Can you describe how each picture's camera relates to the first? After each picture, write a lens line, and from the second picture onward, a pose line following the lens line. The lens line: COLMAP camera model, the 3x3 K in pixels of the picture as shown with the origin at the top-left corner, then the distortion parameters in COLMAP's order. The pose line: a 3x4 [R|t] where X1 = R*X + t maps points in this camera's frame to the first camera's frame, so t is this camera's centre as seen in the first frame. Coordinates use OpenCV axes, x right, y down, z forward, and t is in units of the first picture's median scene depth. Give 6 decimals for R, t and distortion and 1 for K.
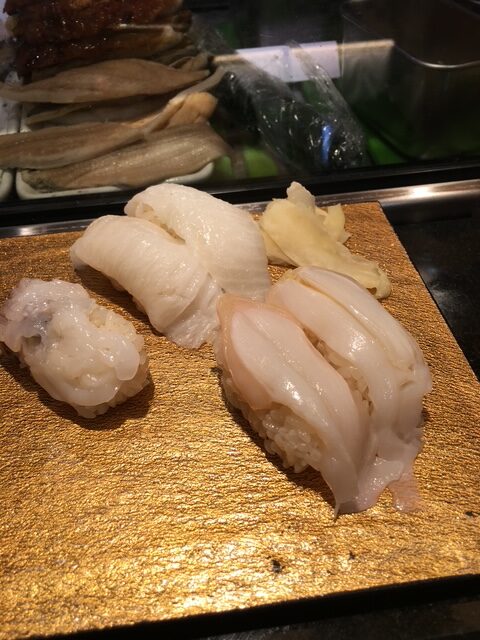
lens RADIAL K [[547.4, 0, 240.5], [0, 547.4, 323.6], [0, 0, 1]] dist [0.052753, -0.090947]
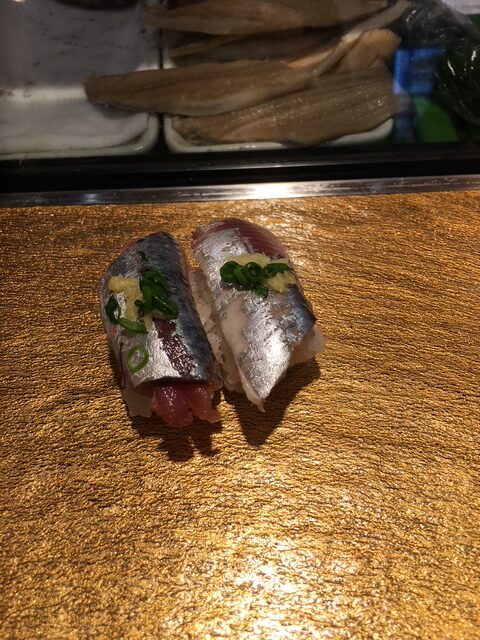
lens RADIAL K [[547.4, 0, 240.1], [0, 547.4, 322.3], [0, 0, 1]] dist [0.052753, -0.090947]
pose [[0.994280, 0.085957, -0.063387, -0.203394], [-0.077166, 0.988499, 0.130056, -0.076987], [0.073837, -0.124420, 0.989478, 0.109360]]
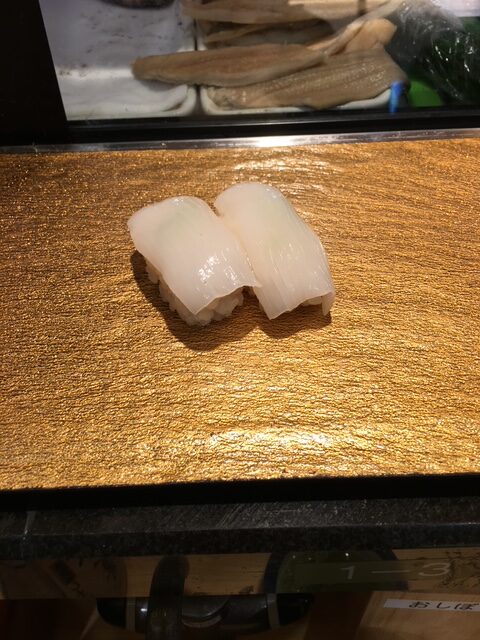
lens RADIAL K [[547.4, 0, 241.0], [0, 547.4, 320.6], [0, 0, 1]] dist [0.052753, -0.090947]
pose [[0.994325, 0.084050, -0.065215, -0.224117], [-0.079020, 0.993956, 0.076211, 0.076185], [0.071226, -0.070625, 0.994957, -0.064357]]
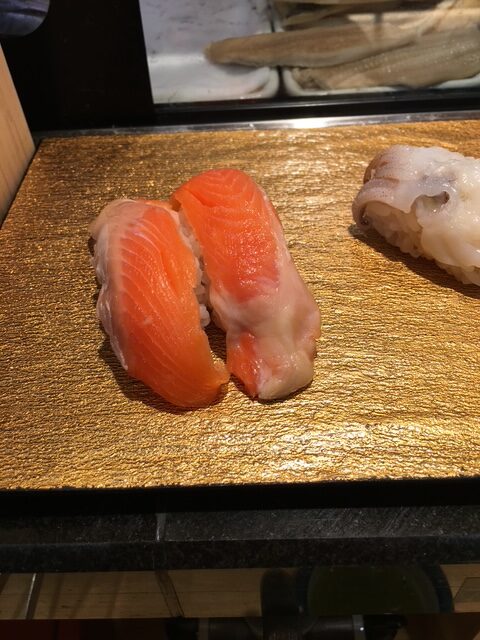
lens RADIAL K [[547.4, 0, 238.8], [0, 547.4, 324.2], [0, 0, 1]] dist [0.052753, -0.090947]
pose [[0.992230, 0.082045, -0.093533, -0.354344], [-0.077549, 0.995696, 0.050743, 0.131290], [0.097294, -0.043096, 0.994322, -0.005404]]
